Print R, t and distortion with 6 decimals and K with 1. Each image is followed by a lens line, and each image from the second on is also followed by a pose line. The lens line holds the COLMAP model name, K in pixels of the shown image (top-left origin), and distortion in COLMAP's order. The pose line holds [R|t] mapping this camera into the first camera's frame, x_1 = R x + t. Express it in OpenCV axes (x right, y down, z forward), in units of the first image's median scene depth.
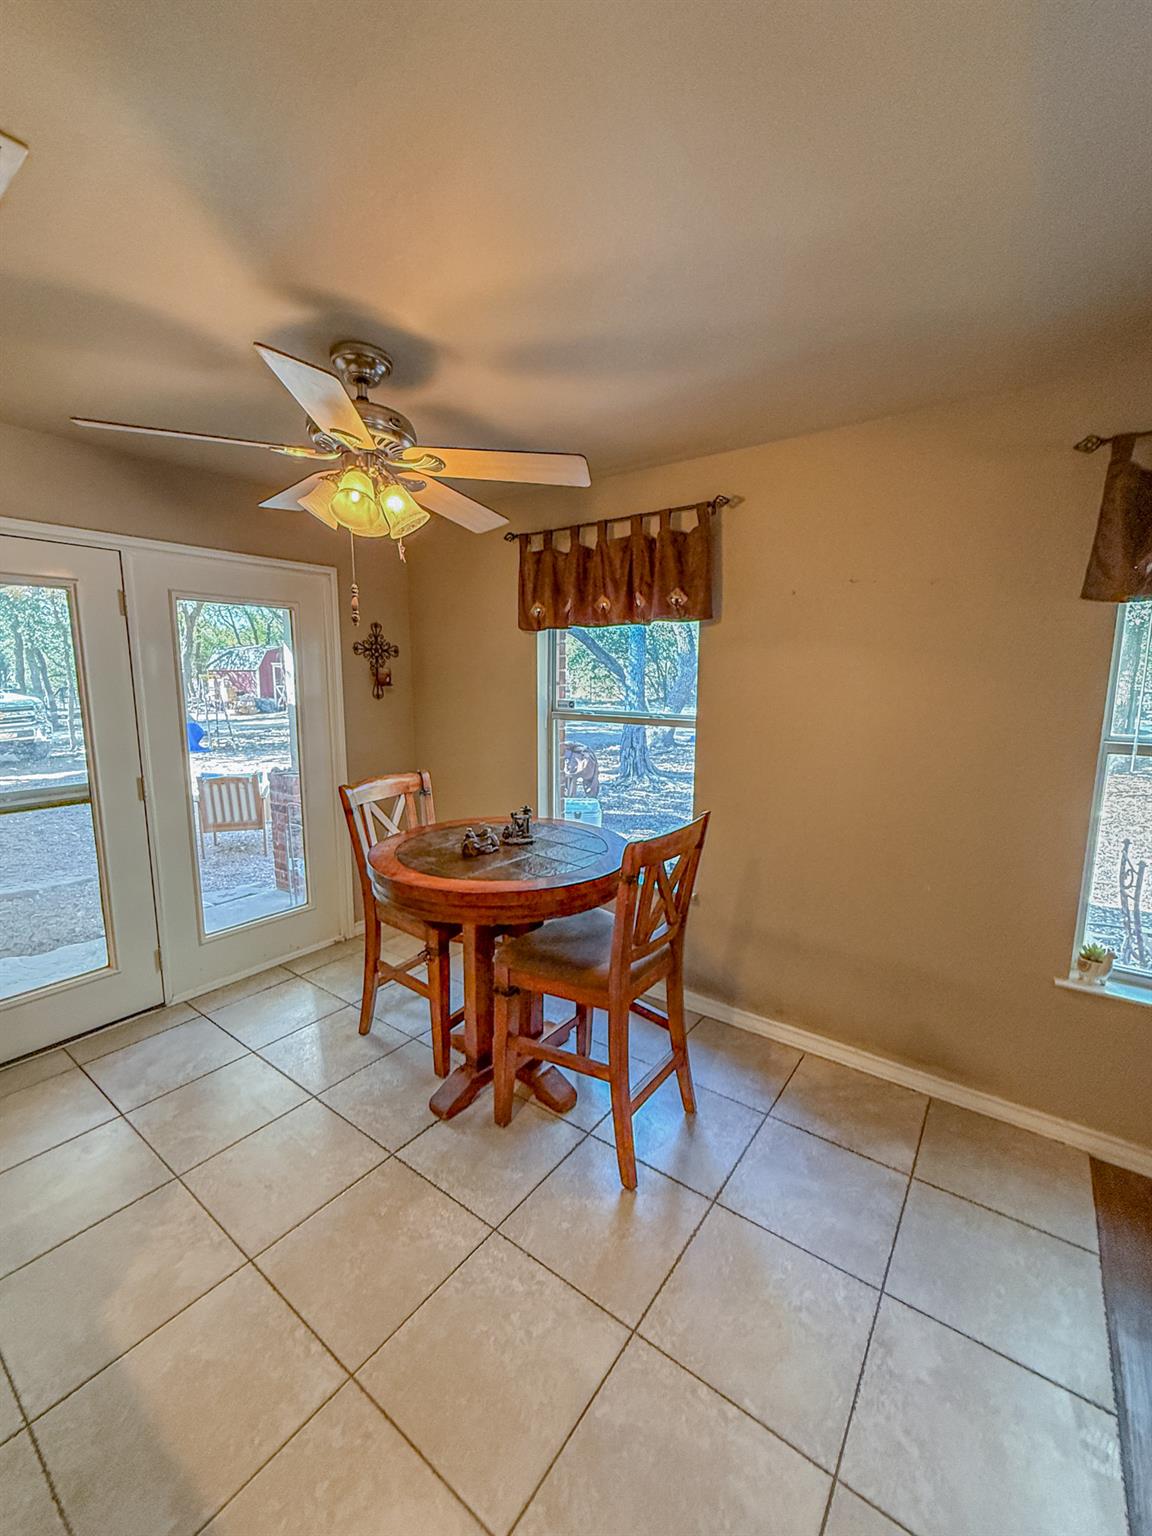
lens RADIAL K [[621.9, 0, 581.5], [0, 621.9, 767.3], [0, 0, 1]] dist [0.001771, -0.000976]
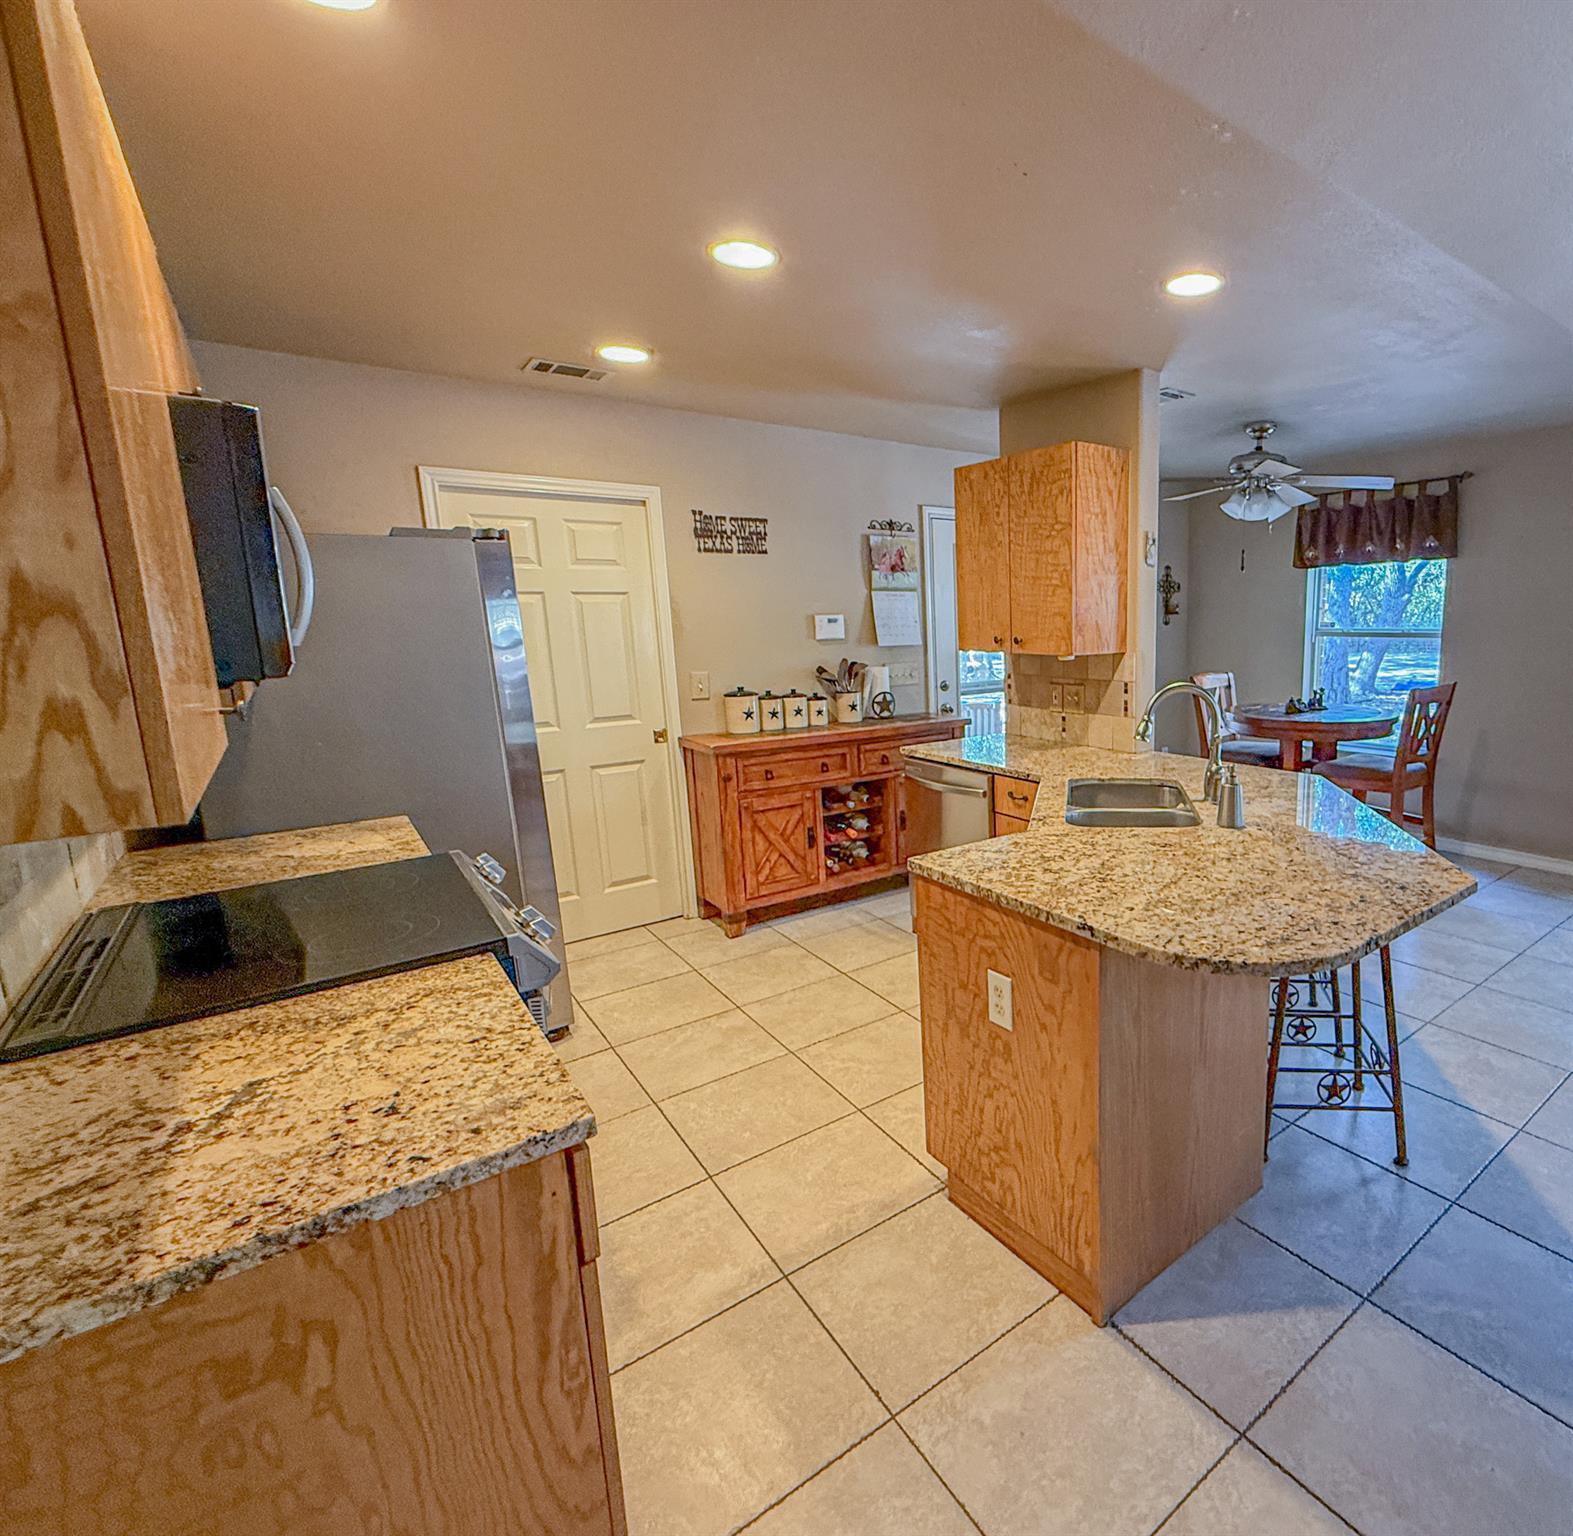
lens RADIAL K [[821.5, 0, 1039.6], [0, 821.5, 761.3], [0, 0, 1]] dist [-0.000033, -0.000037]
pose [[0.977102, 0.019541, -0.211873, -0.294775], [-0.014594, 0.999584, 0.024887, 0.181485], [0.212271, -0.021225, 0.976980, -0.976083]]
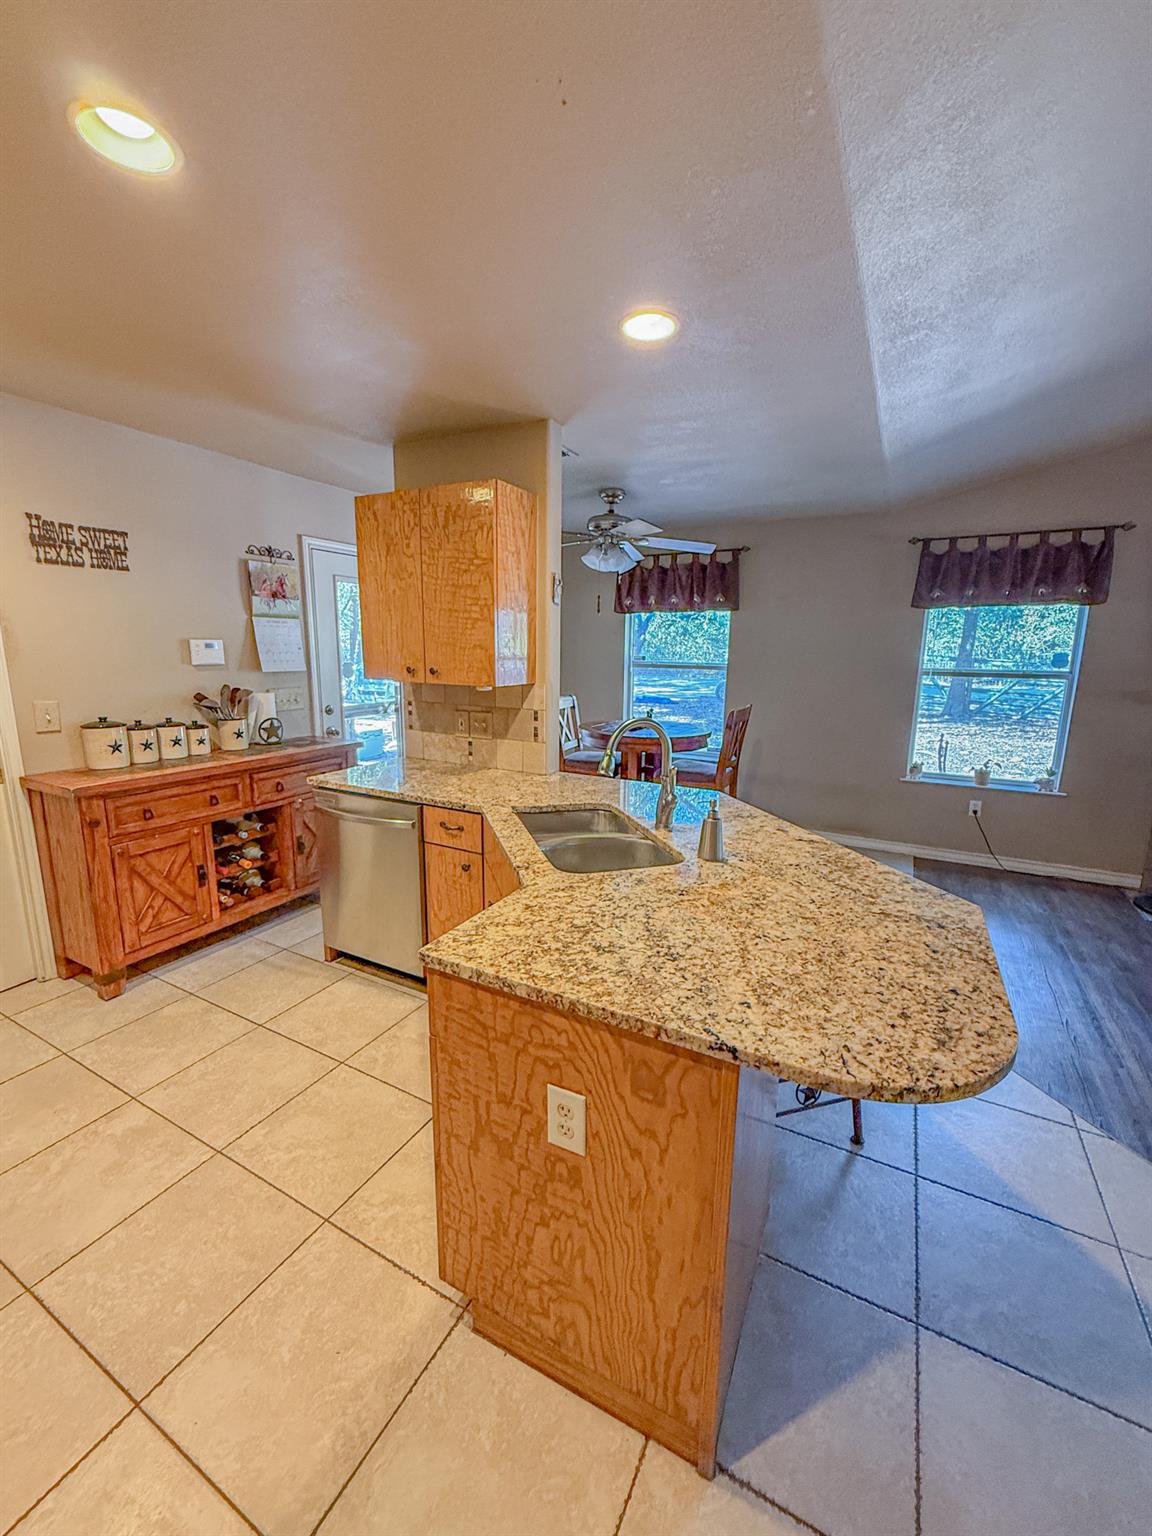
lens RADIAL K [[608.6, 0, 582.2], [0, 608.6, 763.1], [0, 0, 1]] dist [0.000901, -0.000074]
pose [[0.990015, -0.017826, 0.139833, -0.498559], [0.012319, 0.999118, 0.040151, 0.138313], [-0.140426, -0.038027, 0.989361, -0.740452]]
